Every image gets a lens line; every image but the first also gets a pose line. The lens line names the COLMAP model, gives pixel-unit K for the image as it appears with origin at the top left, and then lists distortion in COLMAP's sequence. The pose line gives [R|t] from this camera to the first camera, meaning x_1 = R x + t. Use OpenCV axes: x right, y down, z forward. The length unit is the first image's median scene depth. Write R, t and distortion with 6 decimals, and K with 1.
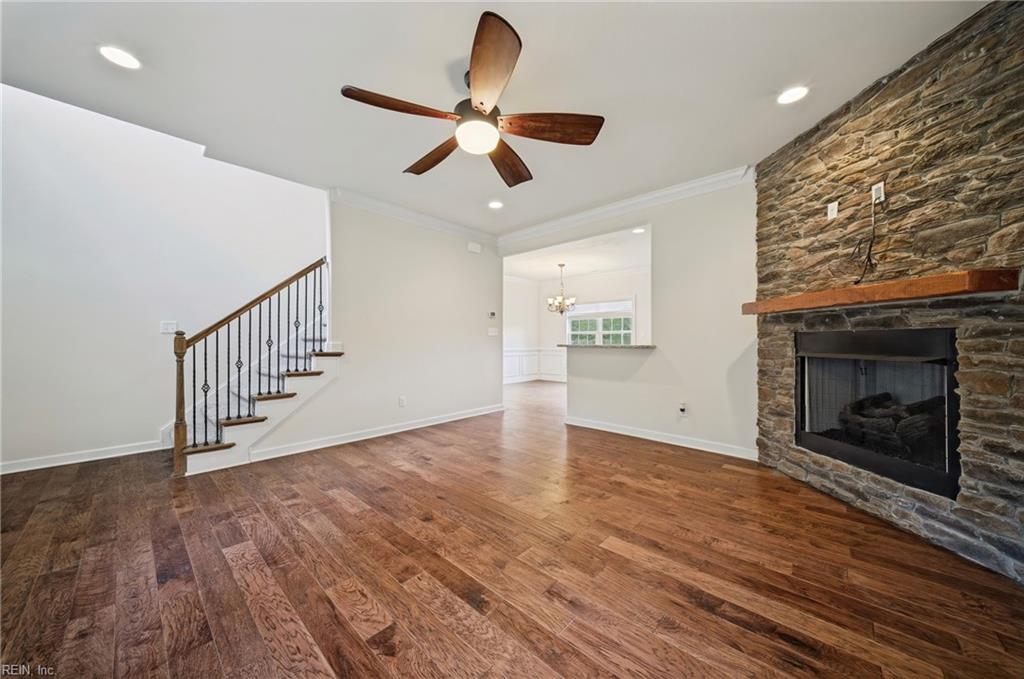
lens RADIAL K [[357.7, 0, 506.8], [0, 357.7, 336.6], [0, 0, 1]] dist [-0.000556, -0.000311]
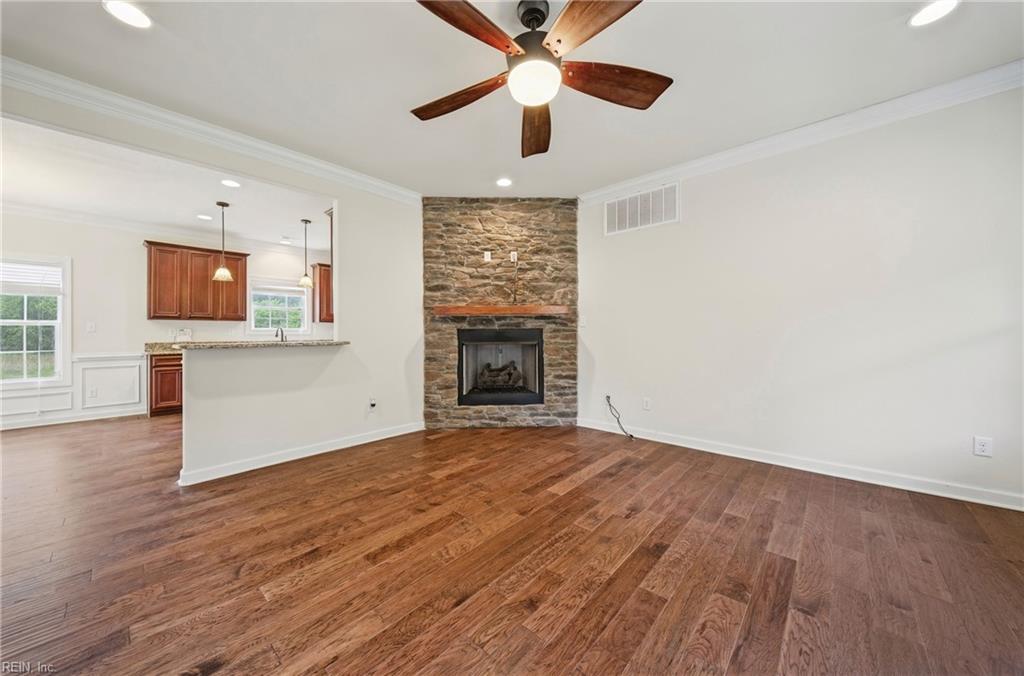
lens RADIAL K [[361.8, 0, 519.4], [0, 361.8, 334.9], [0, 0, 1]] dist [0.011966, -0.006747]
pose [[-0.036952, -0.004530, 0.999307, -0.871860], [-0.001236, 0.999989, 0.004488, 0.006232], [-0.999316, -0.001069, -0.036957, 1.021940]]
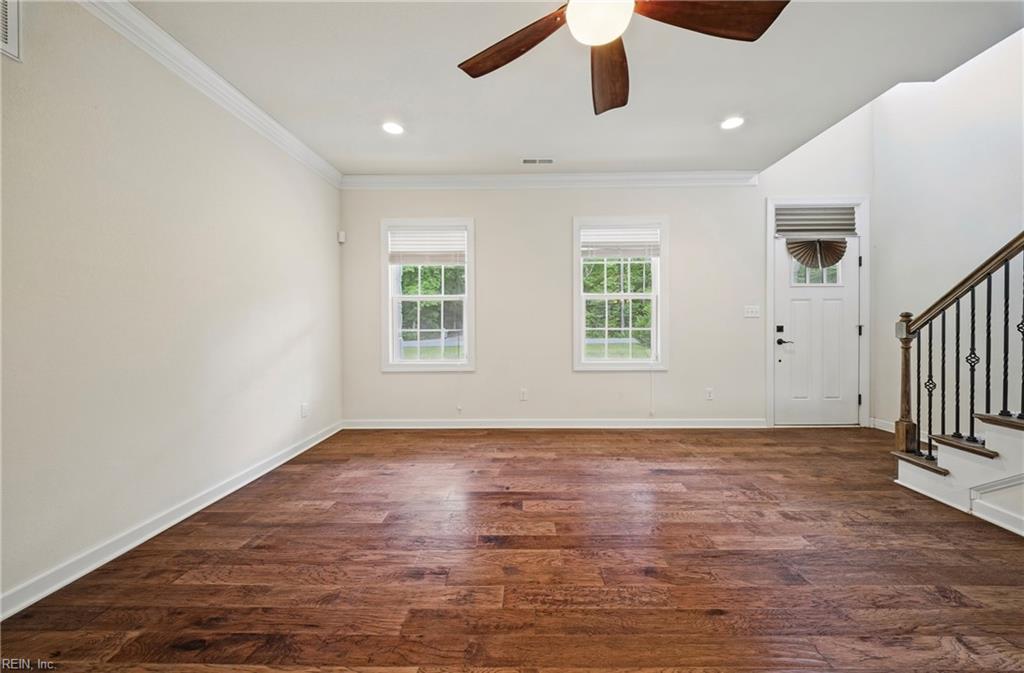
lens RADIAL K [[361.8, 0, 519.4], [0, 361.8, 333.4], [0, 0, 1]] dist [0.011966, -0.006747]
pose [[-0.742616, 0.019598, -0.669430, 0.453449], [0.014205, 0.999808, 0.013513, 0.009439], [0.669567, 0.000525, -0.742752, 1.340746]]
